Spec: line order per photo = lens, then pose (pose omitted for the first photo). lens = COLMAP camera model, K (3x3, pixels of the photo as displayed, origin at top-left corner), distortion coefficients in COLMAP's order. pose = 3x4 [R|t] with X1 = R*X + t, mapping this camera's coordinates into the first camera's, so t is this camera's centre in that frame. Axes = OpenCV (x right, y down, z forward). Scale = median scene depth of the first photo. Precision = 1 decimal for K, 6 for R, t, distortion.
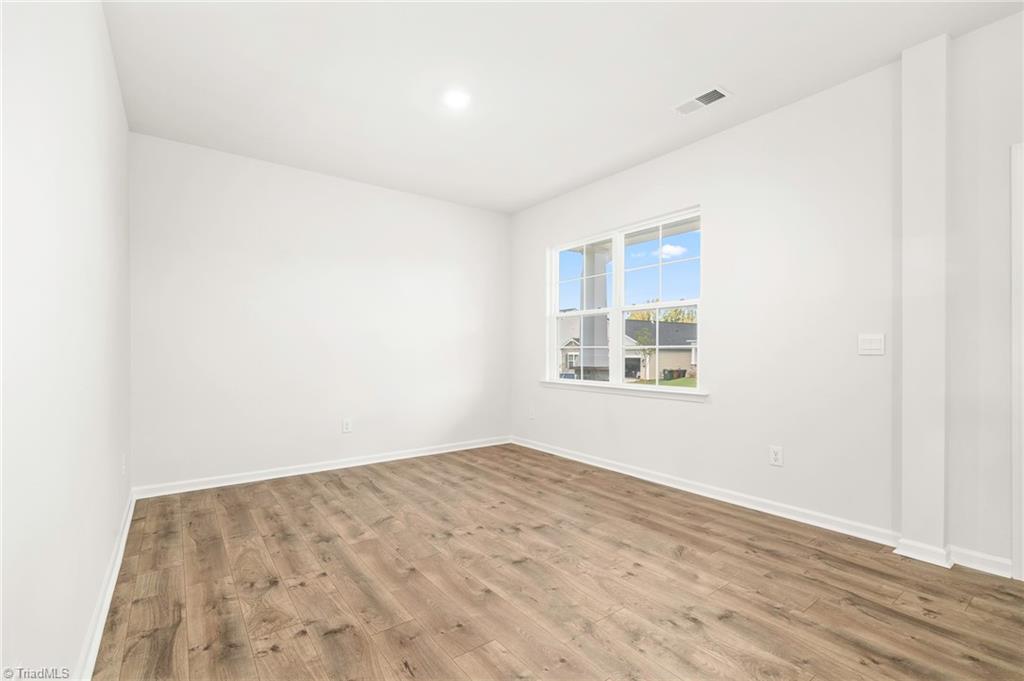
lens RADIAL K [[450.1, 0, 509.9], [0, 450.1, 348.4], [0, 0, 1]] dist [0.001591, -0.000154]
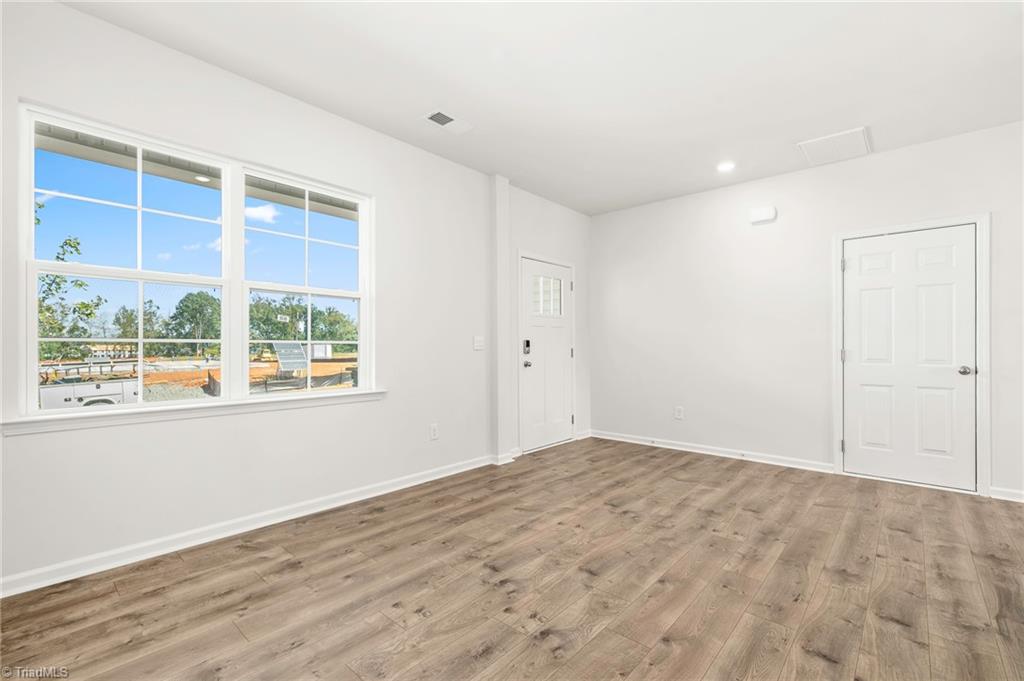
lens RADIAL K [[450.1, 0, 509.9], [0, 450.1, 348.4], [0, 0, 1]] dist [0.001591, -0.000154]
pose [[-0.195343, -0.002132, 0.980733, -0.693027], [-0.006280, 0.999980, 0.000923, 0.007006], [-0.980715, -0.005979, -0.195352, 1.083642]]
